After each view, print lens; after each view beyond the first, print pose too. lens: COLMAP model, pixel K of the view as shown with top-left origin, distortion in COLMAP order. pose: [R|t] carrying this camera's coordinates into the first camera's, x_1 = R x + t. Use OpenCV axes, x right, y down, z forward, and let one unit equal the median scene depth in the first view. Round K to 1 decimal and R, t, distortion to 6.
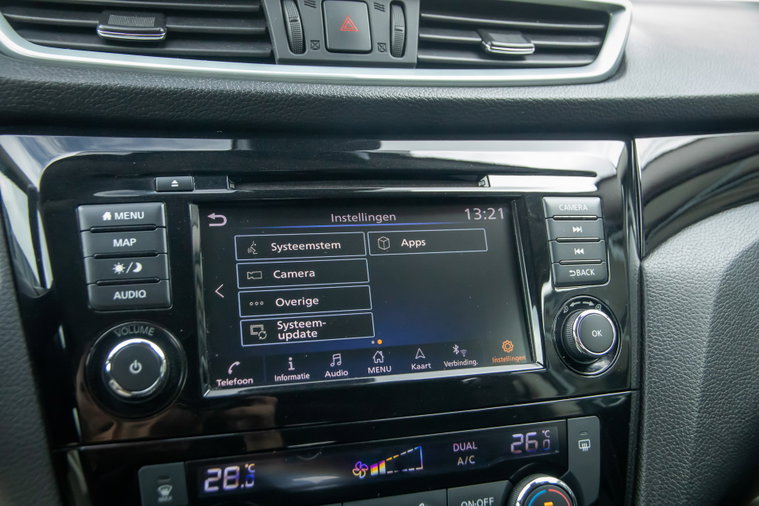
lens RADIAL K [[820.1, 0, 398.4], [0, 820.1, 224.4], [0, 0, 1]] dist [-0.013116, 0.004656]
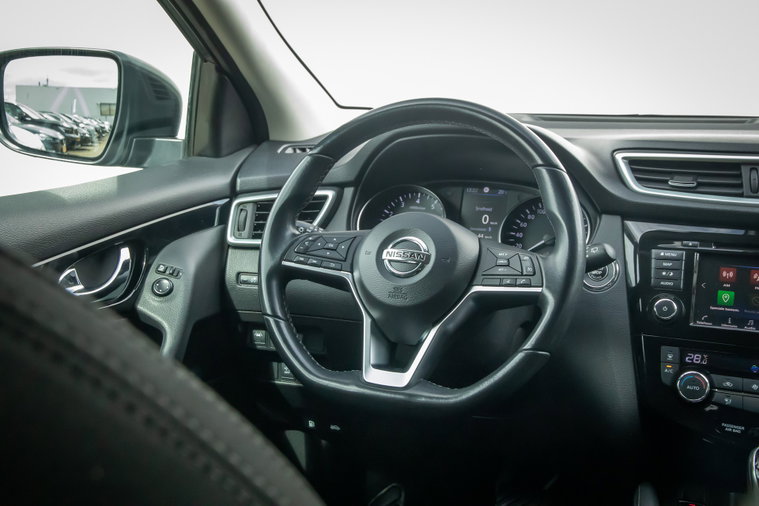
lens RADIAL K [[982.8, 0, 346.4], [0, 982.8, 248.8], [0, 0, 1]] dist [-0.042007, 0.439033]
pose [[0.752933, 0.077050, -0.653572, 0.941574], [-0.128518, 0.991216, -0.031201, 0.201794], [0.645427, 0.107488, 0.756221, -2.043698]]
